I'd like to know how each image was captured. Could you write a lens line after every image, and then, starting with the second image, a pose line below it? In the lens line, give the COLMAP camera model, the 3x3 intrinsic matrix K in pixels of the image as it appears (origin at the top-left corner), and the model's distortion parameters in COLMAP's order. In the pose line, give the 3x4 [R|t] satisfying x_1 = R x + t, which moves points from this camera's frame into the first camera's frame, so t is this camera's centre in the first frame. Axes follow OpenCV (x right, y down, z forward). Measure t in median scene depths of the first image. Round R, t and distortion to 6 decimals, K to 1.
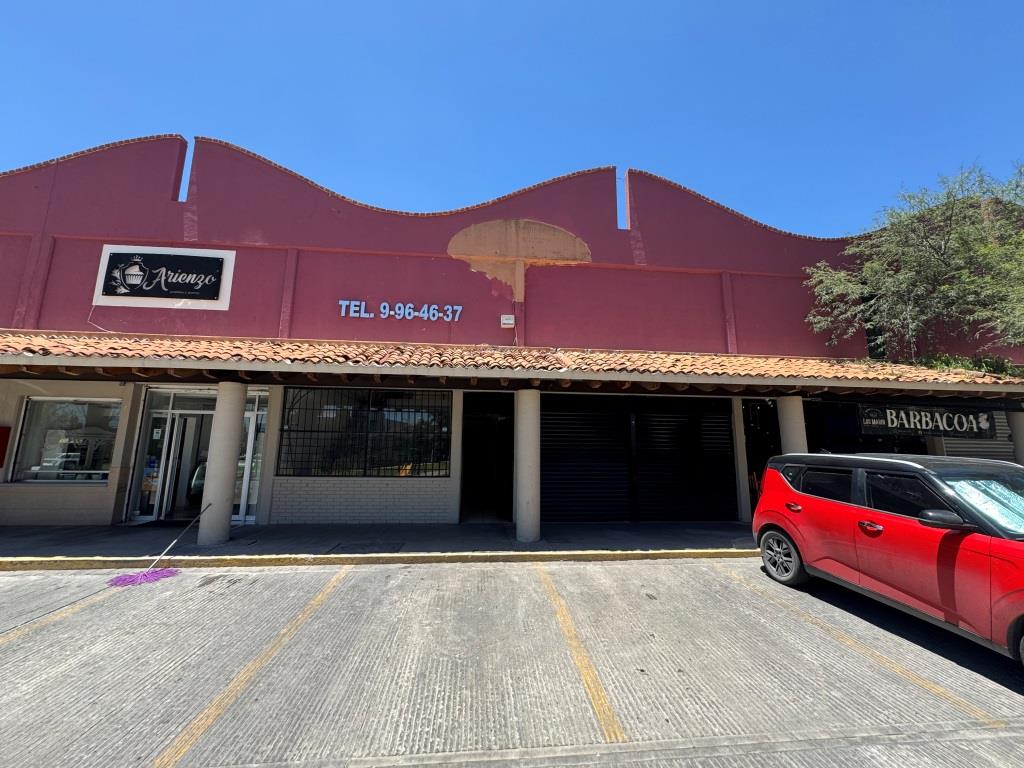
lens RADIAL K [[407.7, 0, 512.4], [0, 407.7, 382.8], [0, 0, 1]] dist [-0.002751, 0.000513]
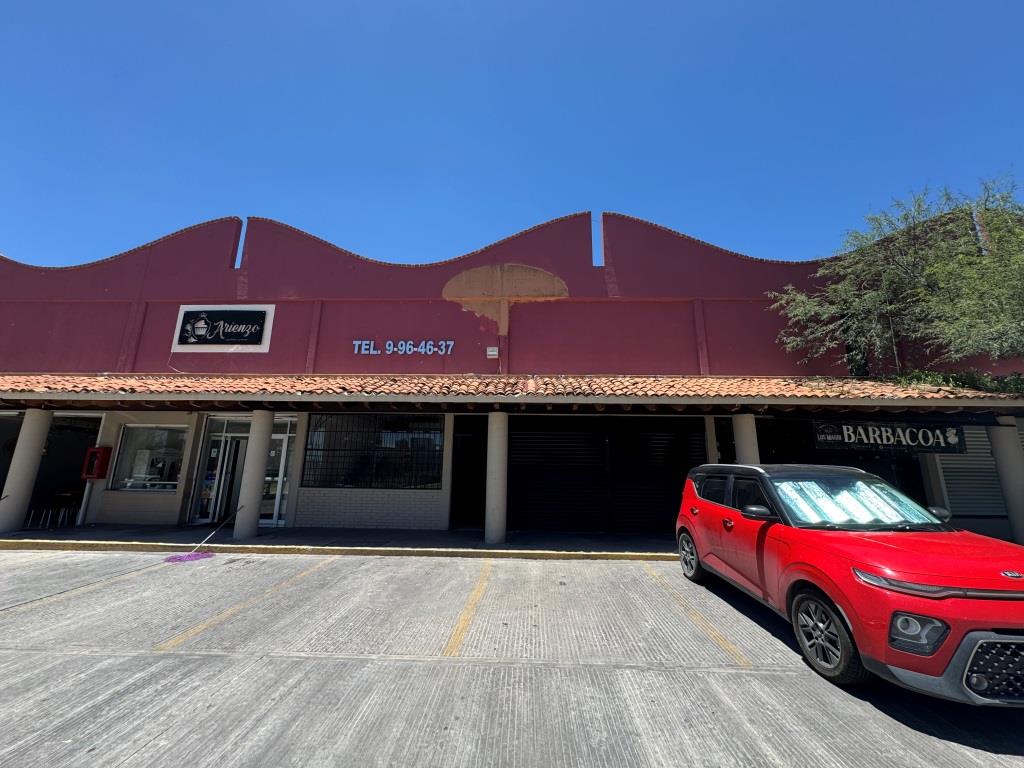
lens RADIAL K [[407.7, 0, 512.4], [0, 407.7, 383.8], [0, 0, 1]] dist [-0.002751, 0.000513]
pose [[0.991360, -0.026335, -0.128495, 0.202972], [0.019156, 0.998203, -0.056786, 0.002366], [0.129759, 0.053834, 0.990083, -0.131704]]
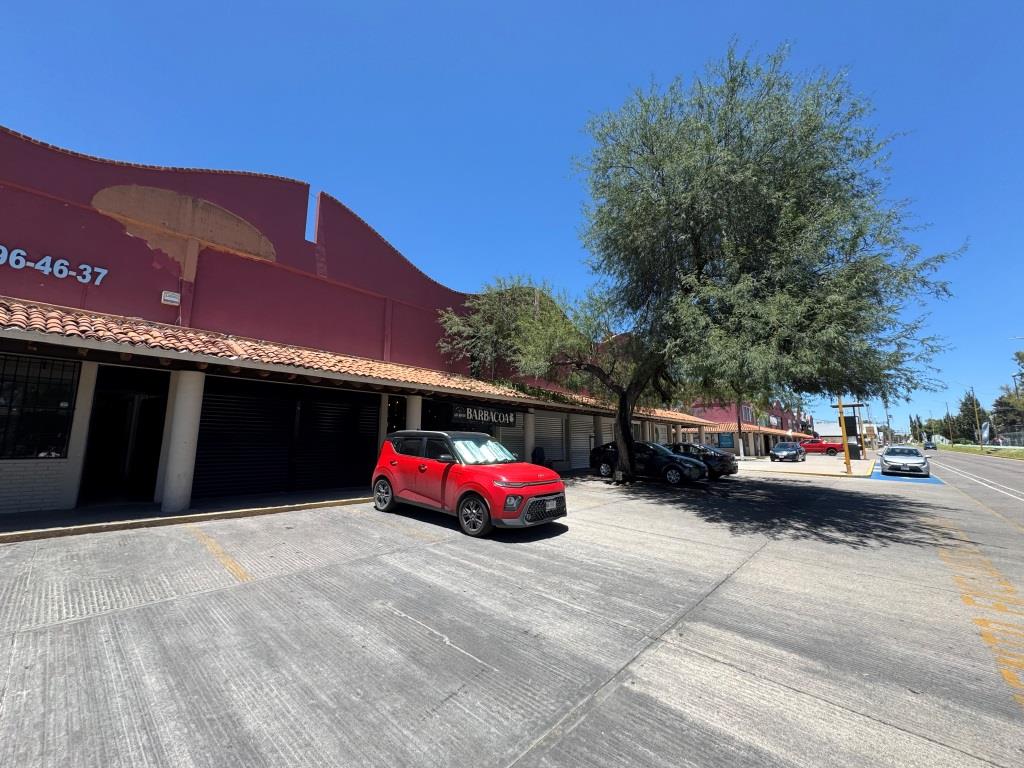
lens RADIAL K [[407.7, 0, 512.1], [0, 407.7, 382.6], [0, 0, 1]] dist [-0.002751, 0.000513]
pose [[0.737313, 0.094082, 0.668967, -0.045824], [-0.104704, 0.994204, -0.024421, -0.013031], [-0.667387, -0.052038, 0.742890, -0.301109]]
